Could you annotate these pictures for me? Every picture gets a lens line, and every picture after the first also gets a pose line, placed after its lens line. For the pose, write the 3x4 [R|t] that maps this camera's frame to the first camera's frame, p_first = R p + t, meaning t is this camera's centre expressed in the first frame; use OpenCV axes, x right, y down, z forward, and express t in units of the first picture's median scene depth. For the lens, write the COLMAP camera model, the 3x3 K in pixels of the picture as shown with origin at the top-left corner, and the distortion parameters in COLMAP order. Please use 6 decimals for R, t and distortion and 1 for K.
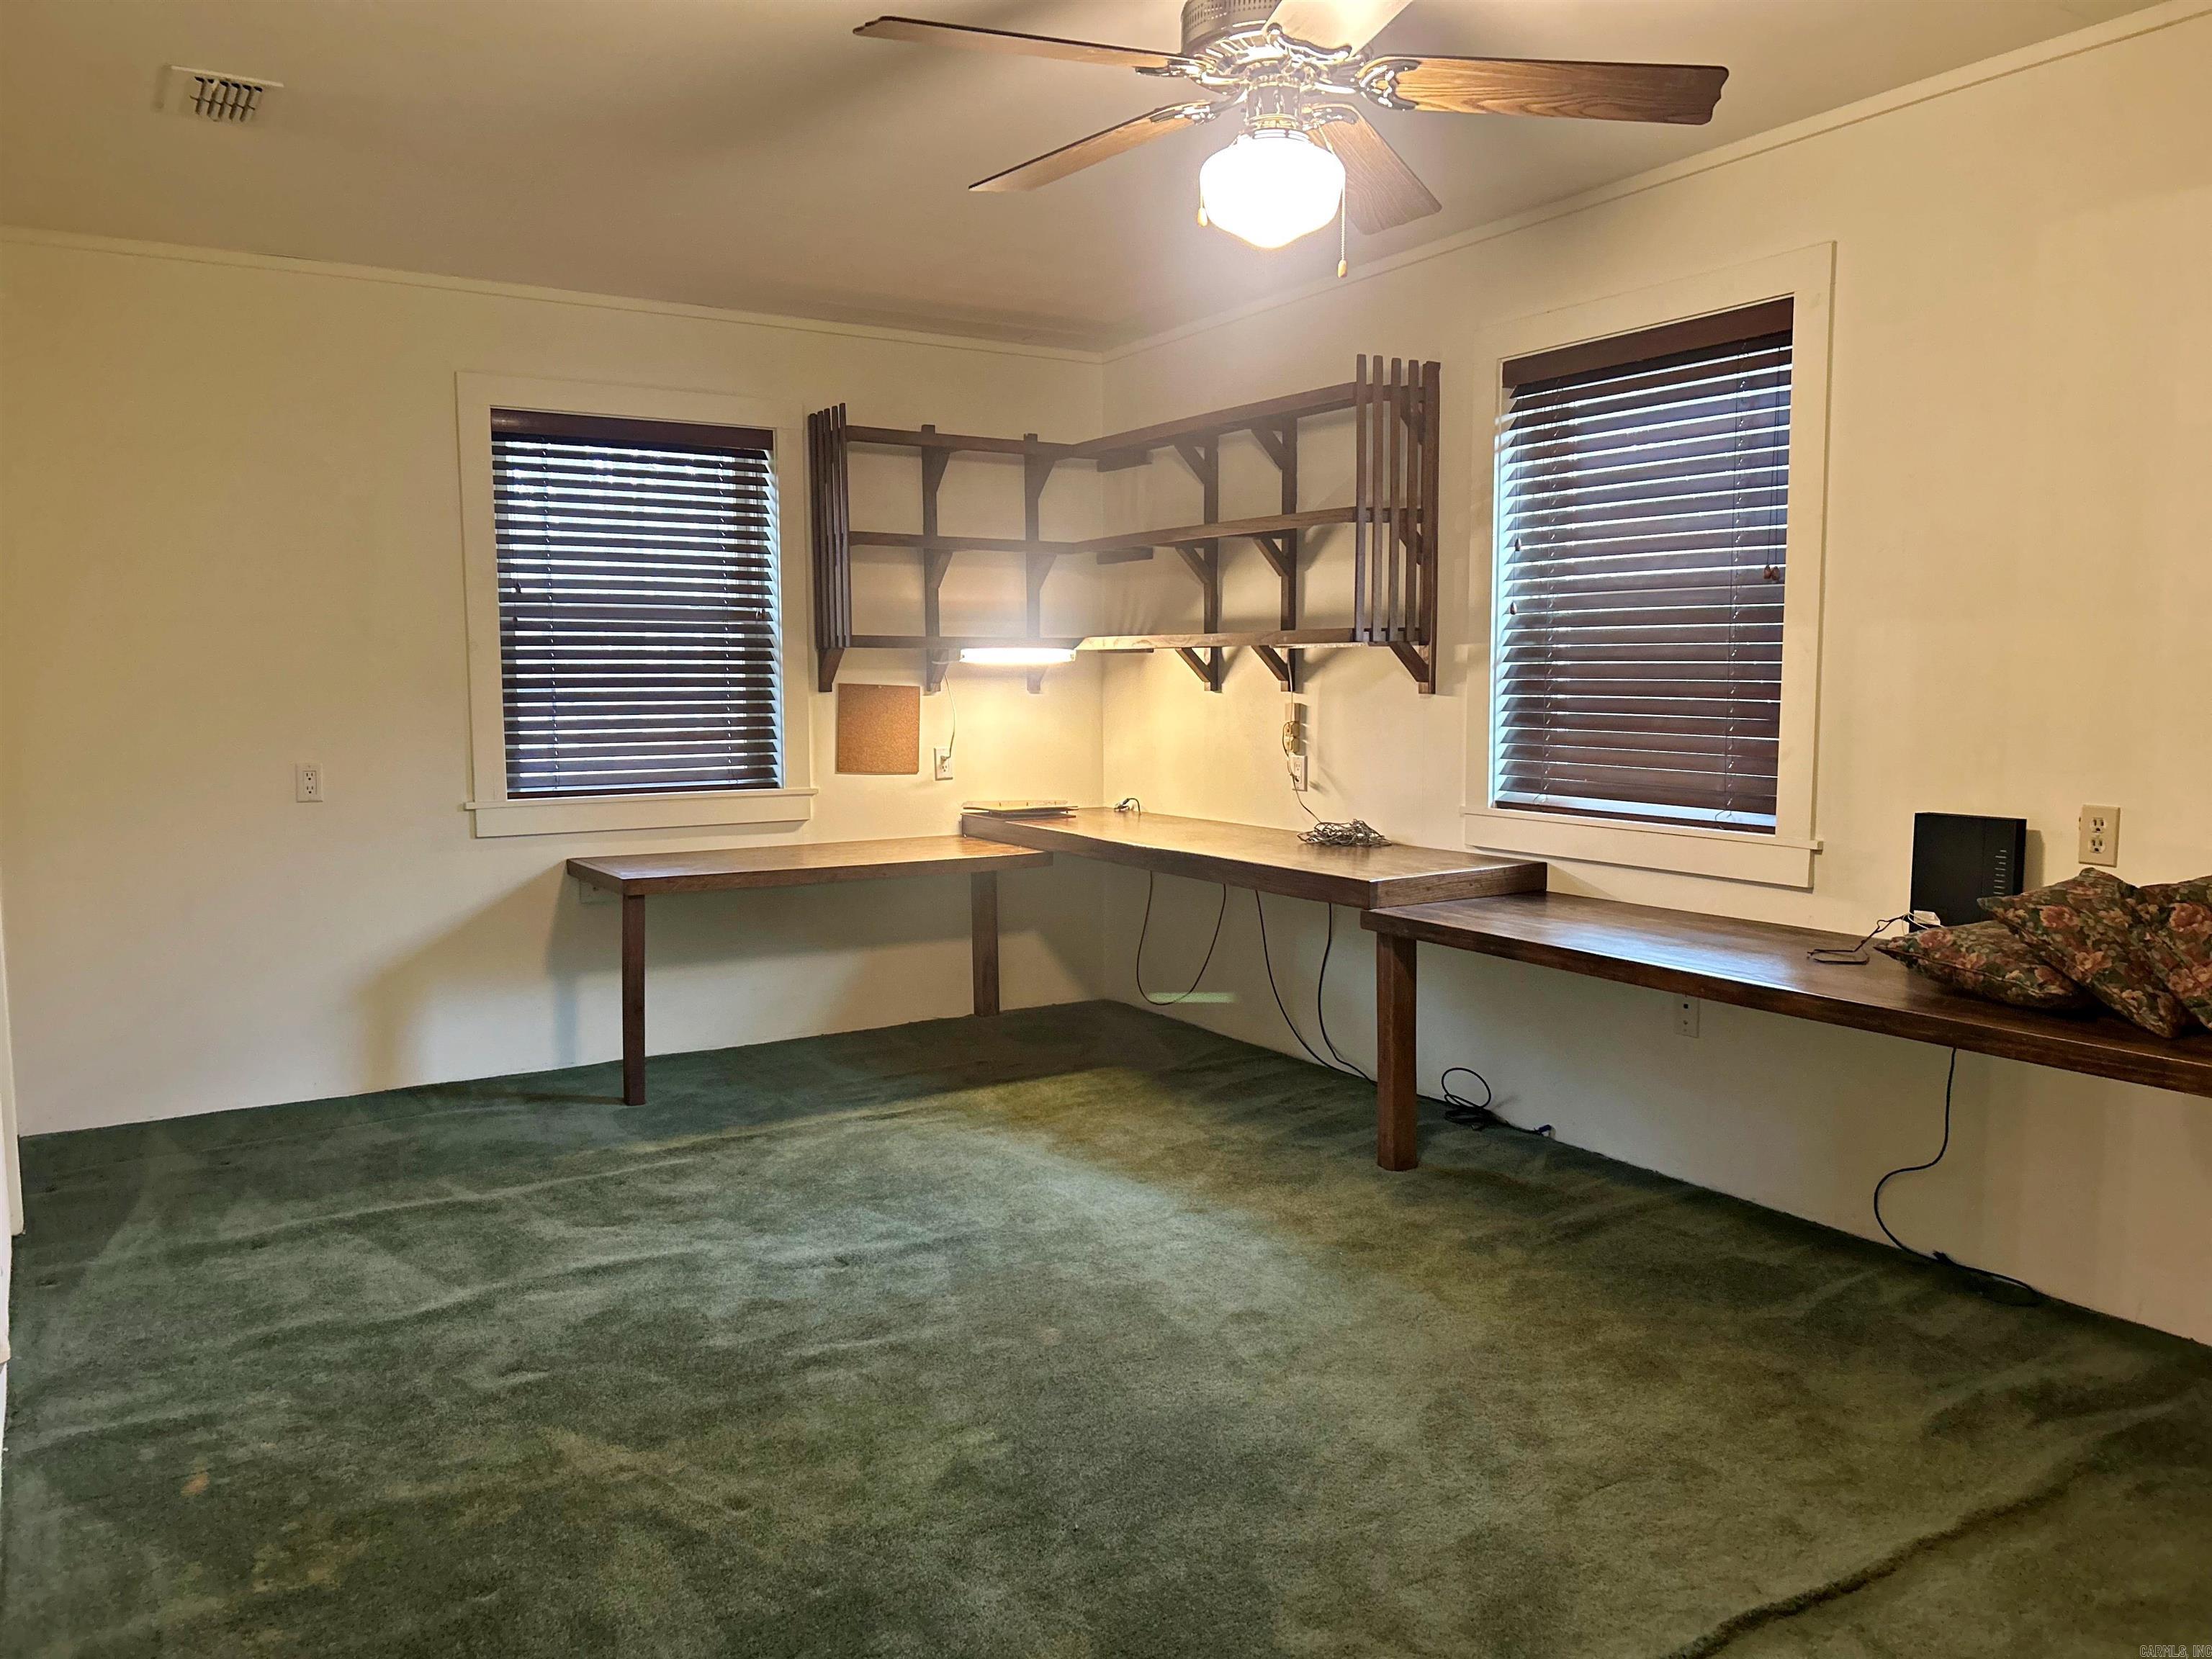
lens RADIAL K [[1665.9, 0, 1107.7], [0, 1665.9, 830.7], [0, 0, 1]] dist [0.066871, -0.074923]
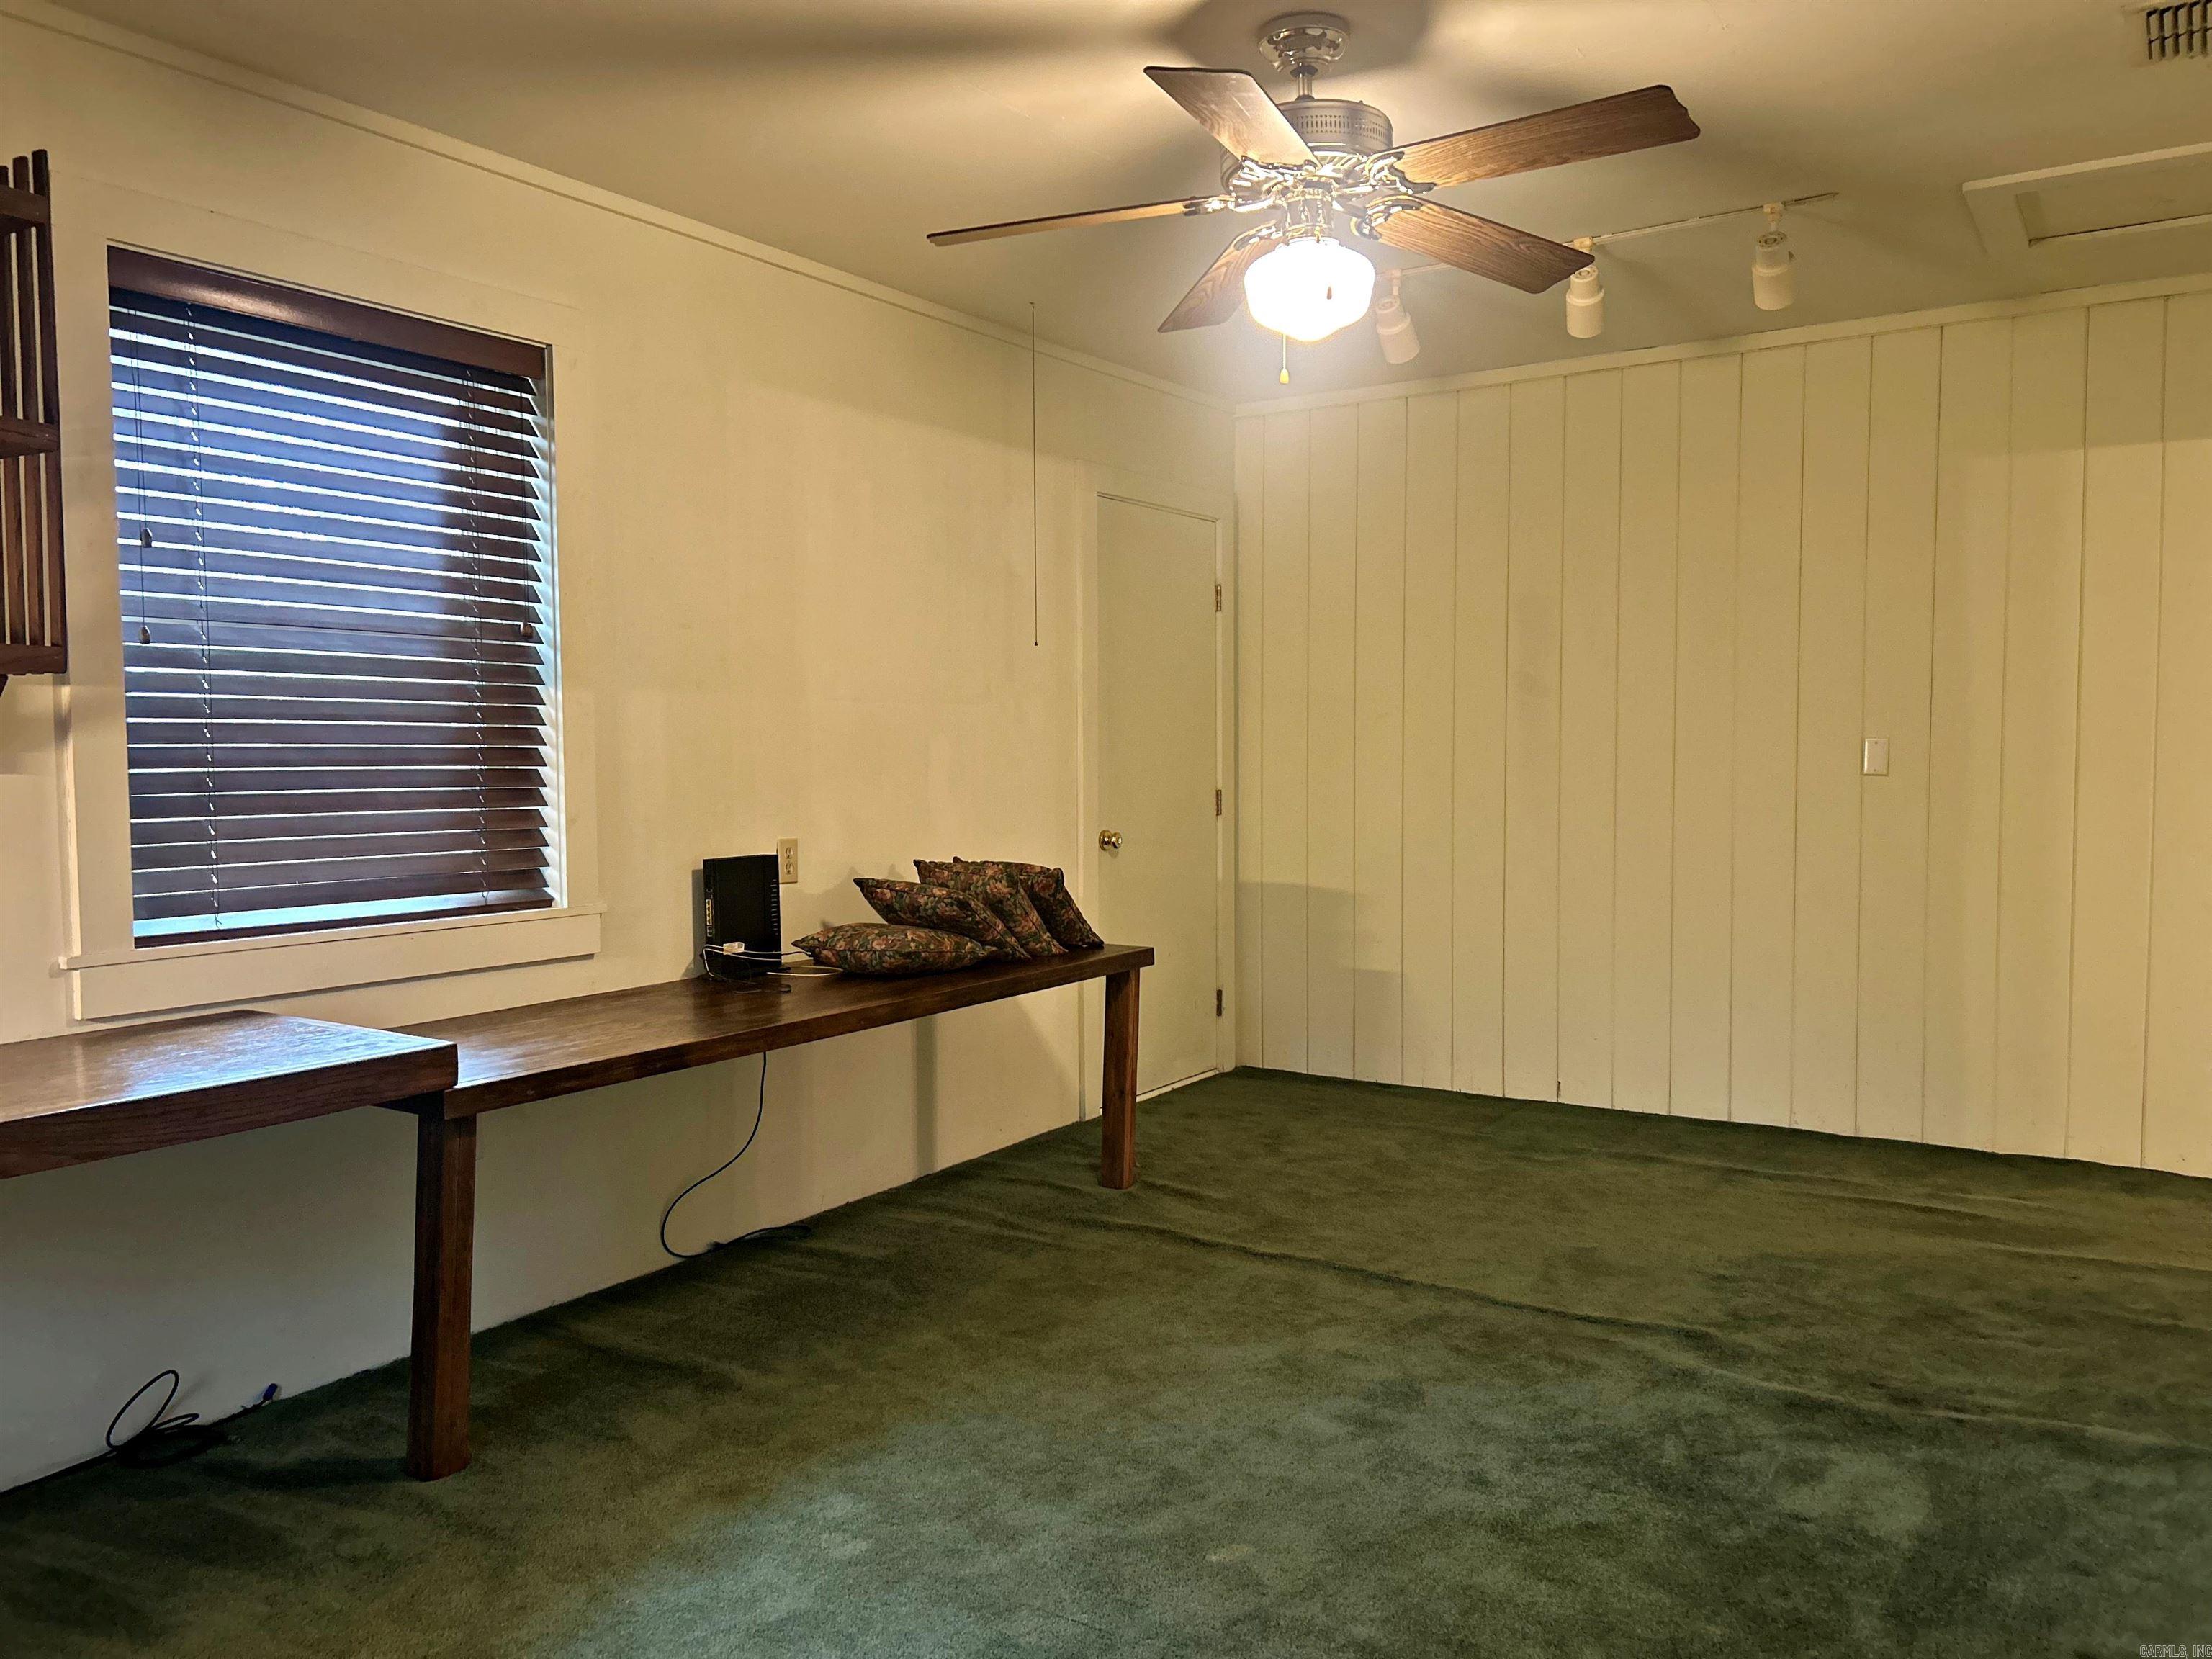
lens RADIAL K [[1665.9, 0, 1115.0], [0, 1665.9, 831.3], [0, 0, 1]] dist [0.066871, -0.074923]
pose [[-0.427187, -0.033474, 0.903543, -0.623543], [0.095615, 0.992039, 0.081958, -0.091662], [-0.899093, 0.121403, -0.420586, 1.167355]]
